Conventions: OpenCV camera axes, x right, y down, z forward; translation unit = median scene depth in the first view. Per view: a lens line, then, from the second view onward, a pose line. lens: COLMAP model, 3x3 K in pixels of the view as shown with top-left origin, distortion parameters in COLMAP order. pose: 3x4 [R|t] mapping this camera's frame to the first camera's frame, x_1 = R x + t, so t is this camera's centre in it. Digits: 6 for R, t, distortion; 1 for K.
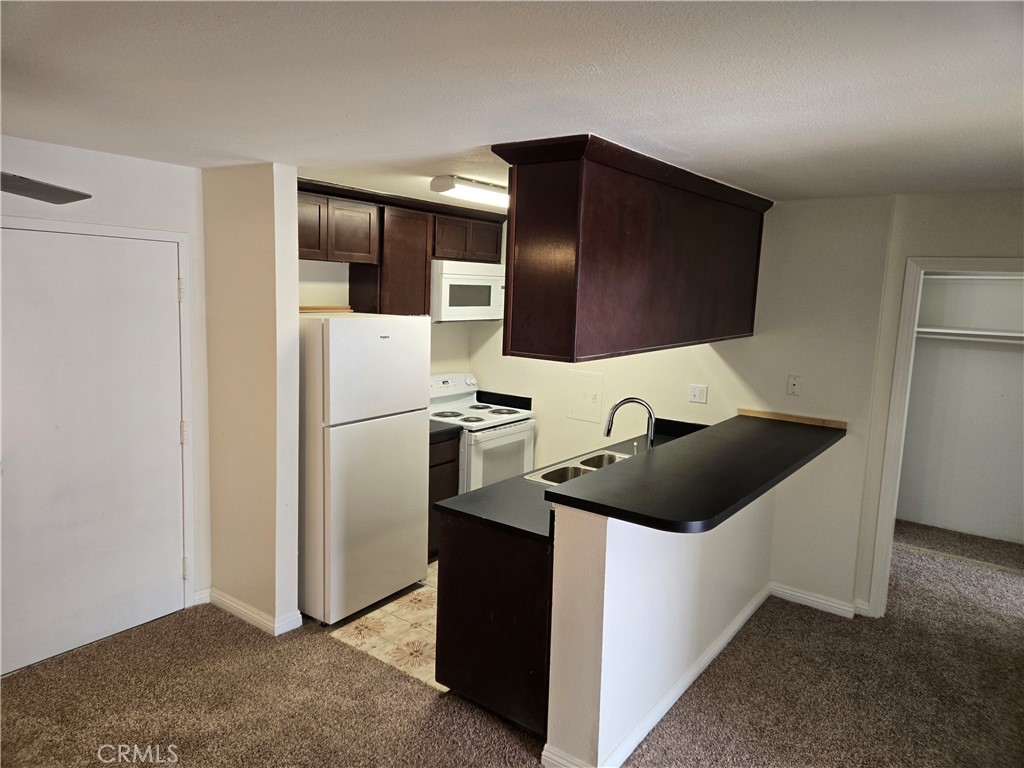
lens RADIAL K [[690.0, 0, 512.9], [0, 690.0, 381.2], [0, 0, 1]] dist [0.067648, -0.037431]
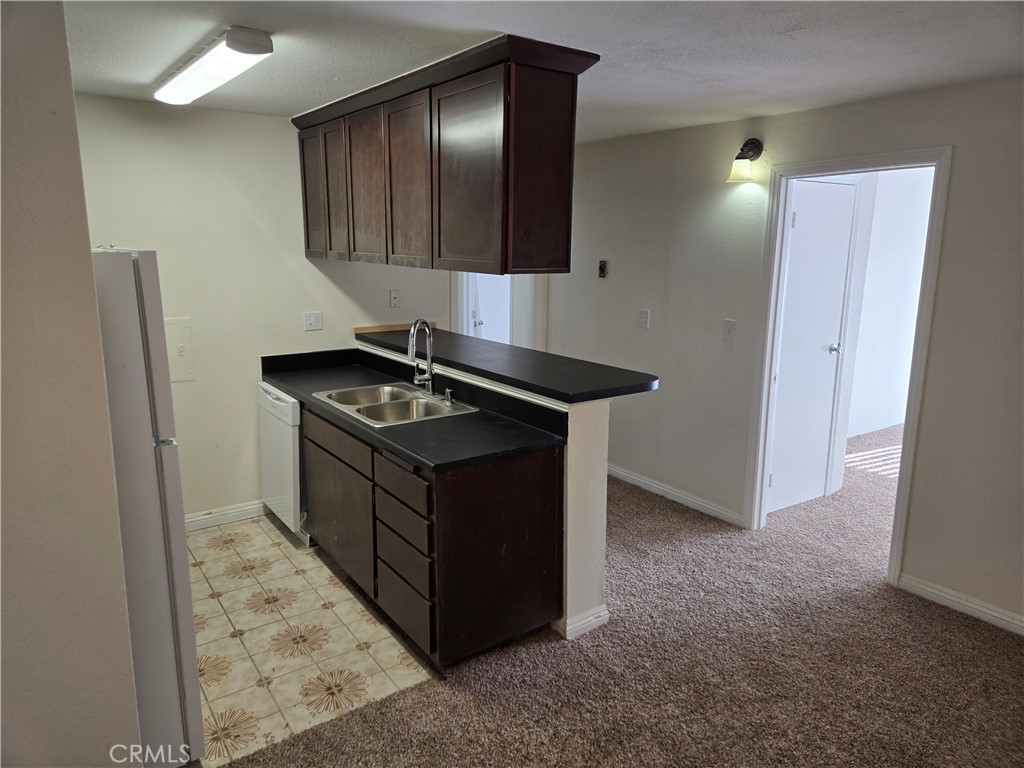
lens RADIAL K [[690.0, 0, 513.1], [0, 690.0, 385.9], [0, 0, 1]] dist [0.067648, -0.037431]
pose [[0.296552, -0.222547, 0.928725, -0.719743], [0.132521, 0.972651, 0.190758, -0.052883], [-0.945778, 0.066506, 0.317934, 0.550487]]
